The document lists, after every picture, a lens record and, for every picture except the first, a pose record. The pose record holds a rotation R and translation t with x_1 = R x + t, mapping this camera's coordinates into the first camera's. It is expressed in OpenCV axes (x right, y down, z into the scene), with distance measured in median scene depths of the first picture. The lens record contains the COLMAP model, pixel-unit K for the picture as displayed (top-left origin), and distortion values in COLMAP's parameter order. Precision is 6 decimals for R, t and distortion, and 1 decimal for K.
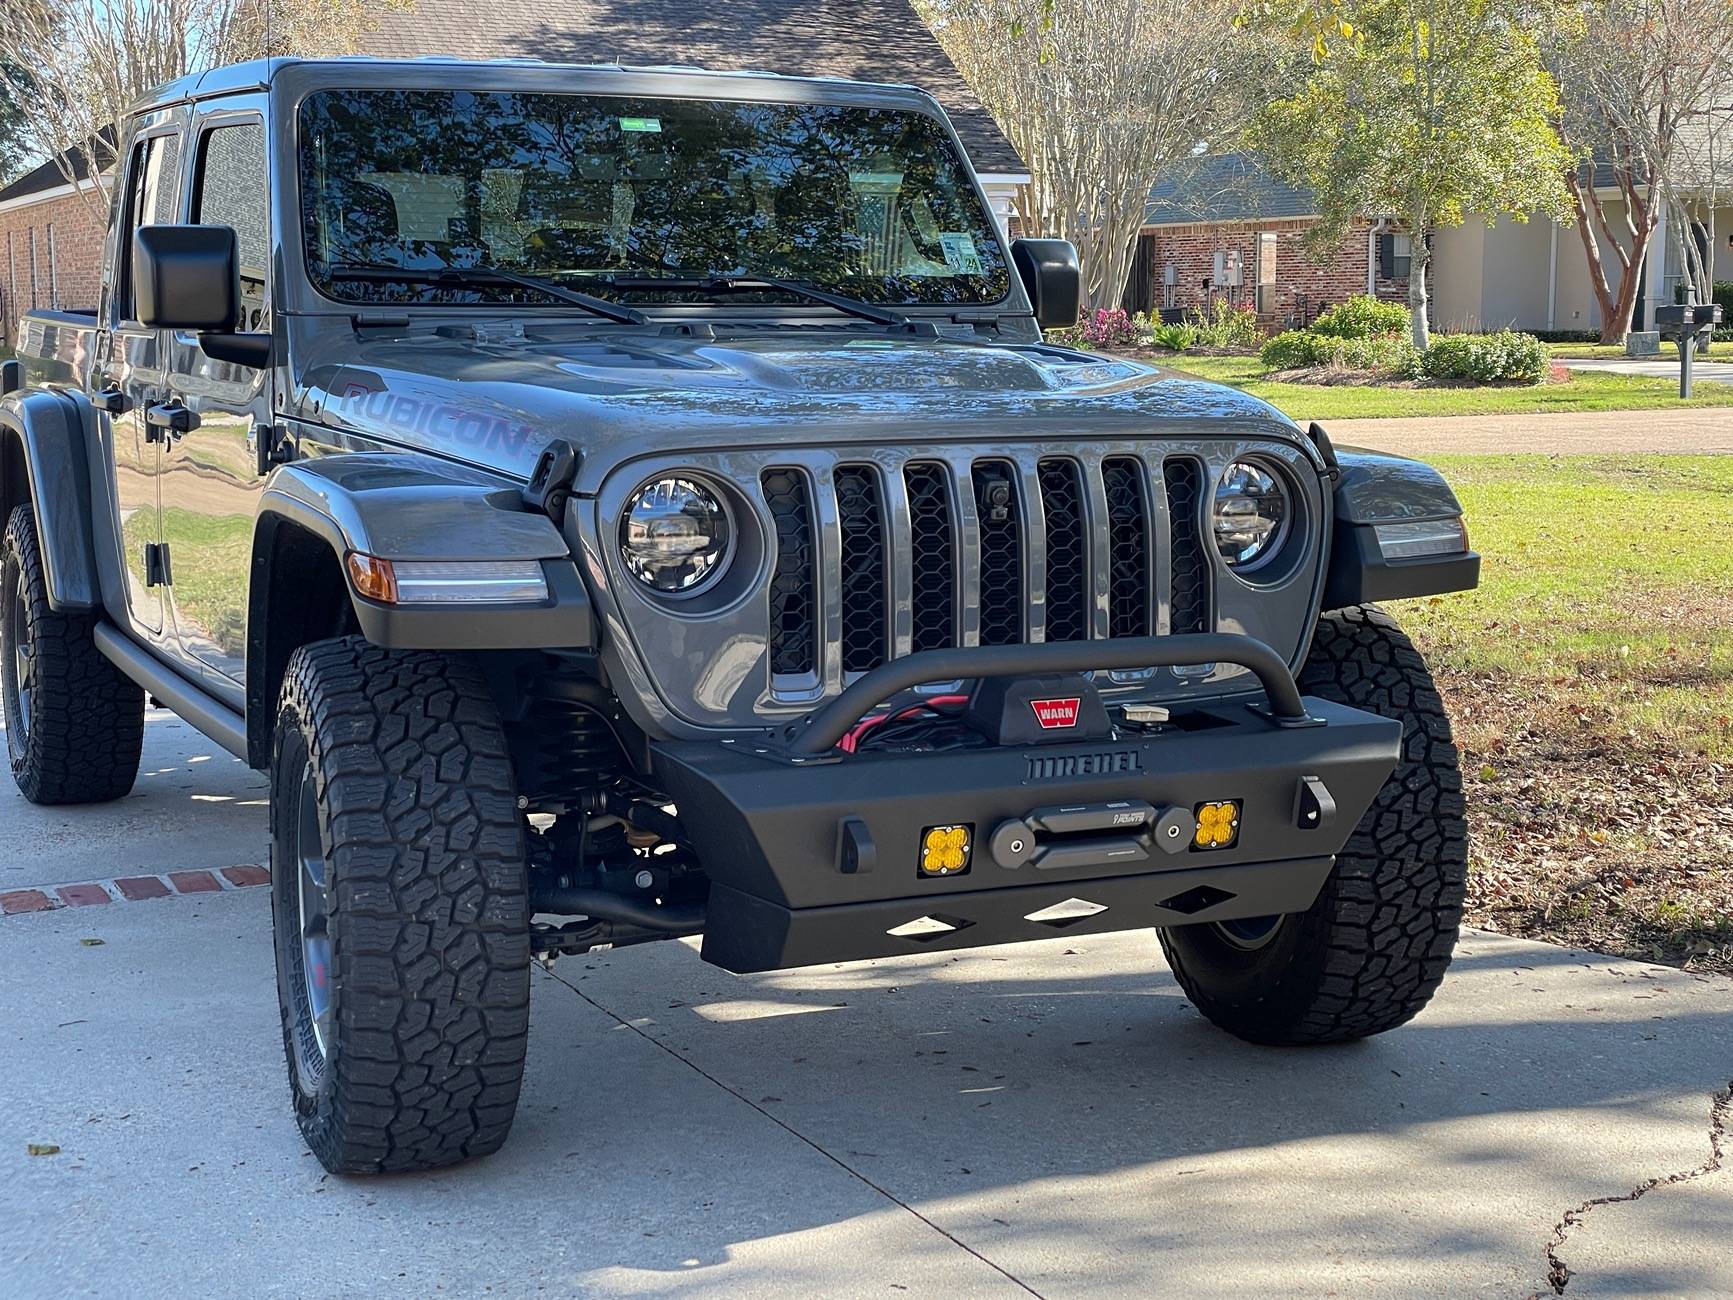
lens RADIAL K [[1925.1, 0, 866.5], [0, 1925.1, 650.0], [0, 0, 1]] dist [0.146585, -0.275546]
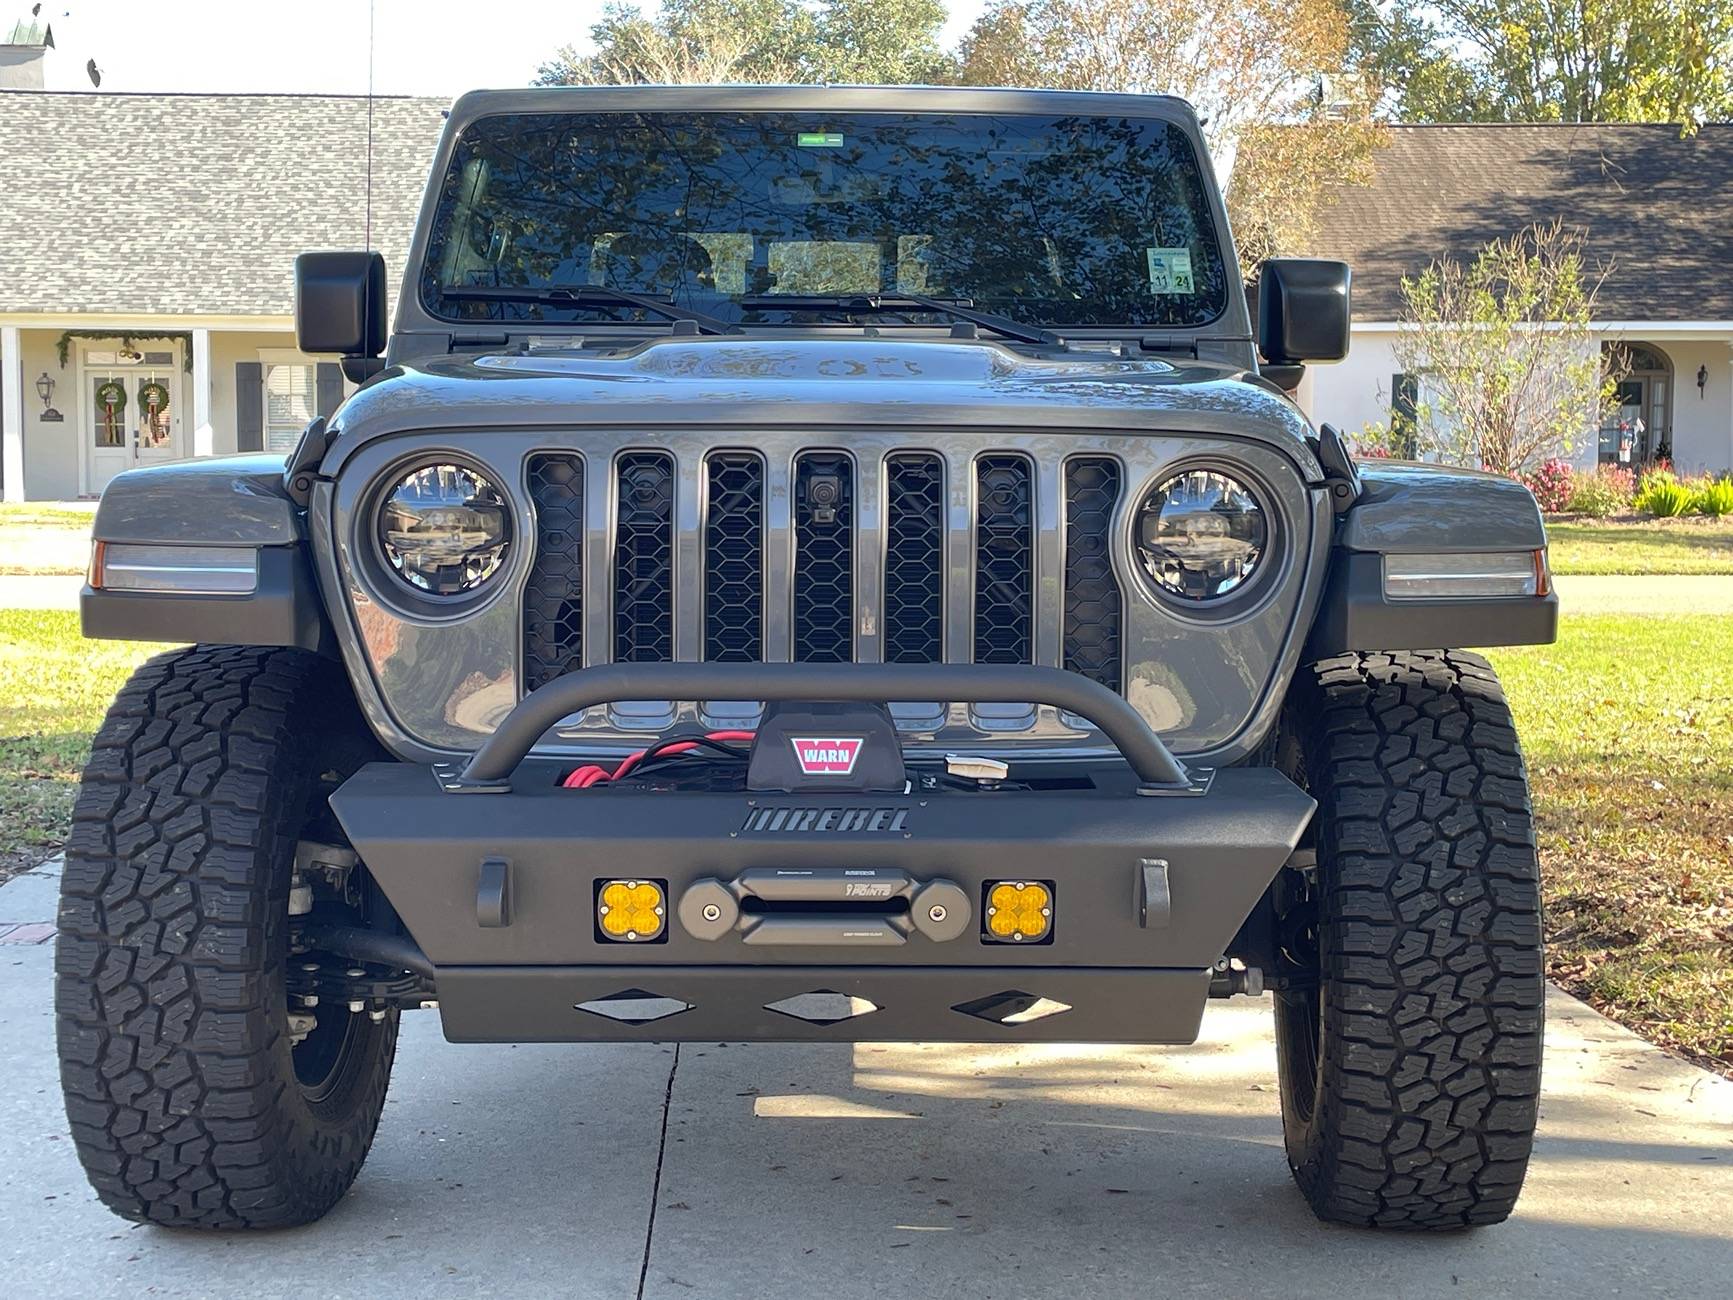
lens RADIAL K [[1925.1, 0, 866.5], [0, 1925.1, 650.0], [0, 0, 1]] dist [0.146585, -0.275546]
pose [[0.946935, 0.039456, -0.318994, 0.351712], [-0.056434, 0.997430, -0.044152, 0.022172], [0.316432, 0.059811, 0.946728, 0.228976]]
